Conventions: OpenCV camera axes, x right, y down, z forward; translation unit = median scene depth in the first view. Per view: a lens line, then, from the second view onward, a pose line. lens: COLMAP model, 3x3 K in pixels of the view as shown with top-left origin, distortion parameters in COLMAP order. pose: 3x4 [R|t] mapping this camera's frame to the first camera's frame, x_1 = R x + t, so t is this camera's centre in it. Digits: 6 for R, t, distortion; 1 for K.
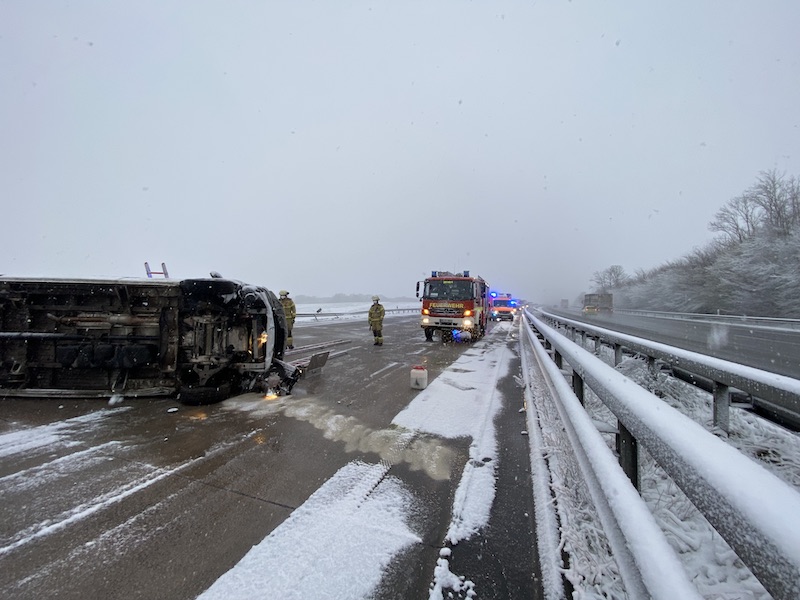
lens RADIAL K [[319.6, 0, 400.0], [0, 319.6, 300.0], [0, 0, 1]] dist [-0.001461, -0.000277]
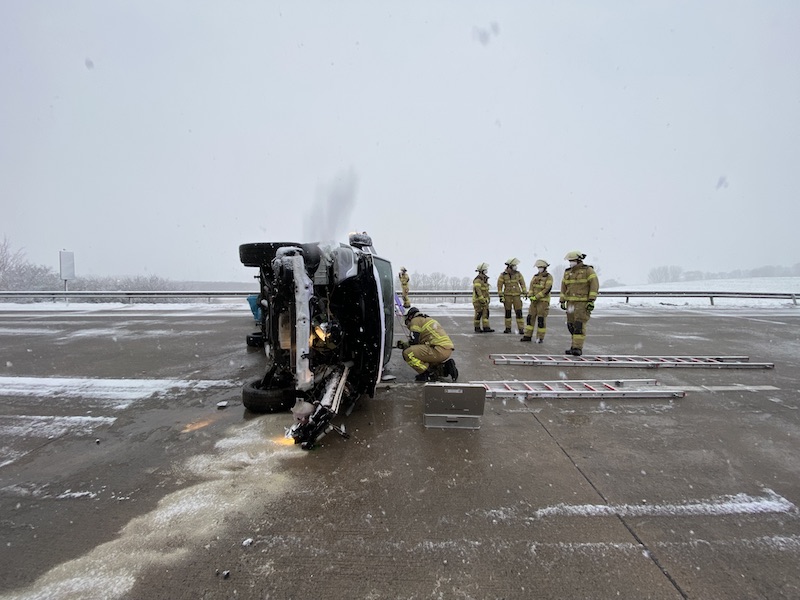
lens RADIAL K [[319.6, 0, 400.0], [0, 319.6, 300.0], [0, 0, 1]] dist [-0.001461, -0.000277]
pose [[0.274503, 0.044958, -0.960535, 0.213131], [0.028150, 0.998103, 0.054761, 0.033785], [0.961174, -0.042071, 0.272717, 1.196515]]
